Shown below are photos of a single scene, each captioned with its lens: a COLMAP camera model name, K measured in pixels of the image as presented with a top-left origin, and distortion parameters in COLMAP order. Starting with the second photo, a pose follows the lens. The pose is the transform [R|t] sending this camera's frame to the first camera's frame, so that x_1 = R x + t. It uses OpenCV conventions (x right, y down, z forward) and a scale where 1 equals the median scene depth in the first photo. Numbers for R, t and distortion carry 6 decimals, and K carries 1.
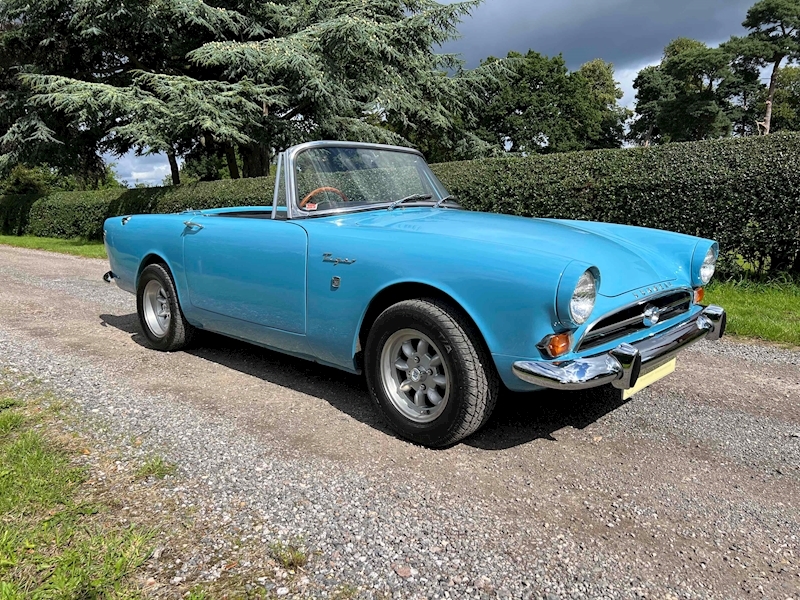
lens RADIAL K [[605.2, 0, 401.9], [0, 605.2, 303.6], [0, 0, 1]] dist [0.047787, -0.056114]
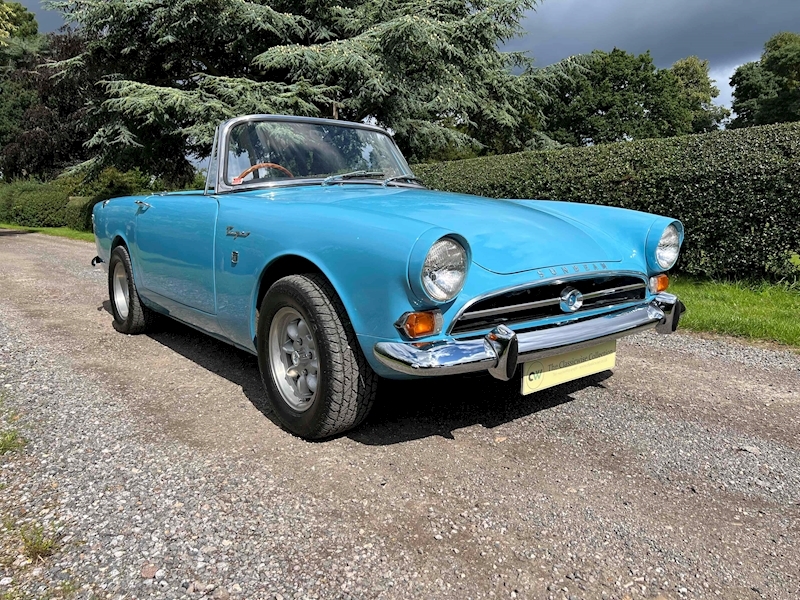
lens RADIAL K [[605.2, 0, 397.7], [0, 605.2, 300.0], [0, 0, 1]] dist [0.047787, -0.056114]
pose [[0.990776, 0.024533, -0.133269, 0.153534], [-0.026185, 0.999600, -0.010660, 0.018997], [0.132955, 0.014051, 0.991023, 0.062679]]
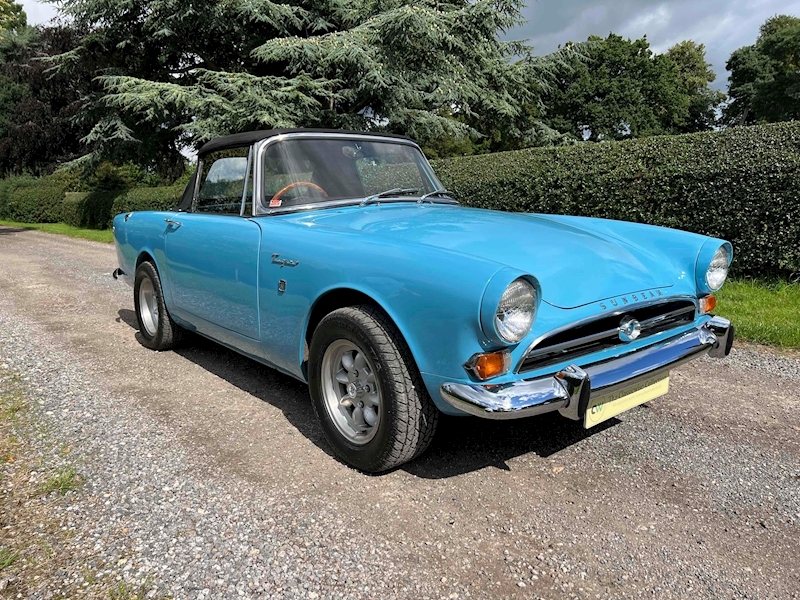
lens RADIAL K [[605.2, 0, 398.5], [0, 605.2, 304.5], [0, 0, 1]] dist [0.047787, -0.056114]
pose [[0.991913, 0.014008, -0.126144, 0.107850], [-0.012327, 0.999825, 0.014098, -0.012507], [0.126319, -0.012429, 0.991912, 0.059614]]
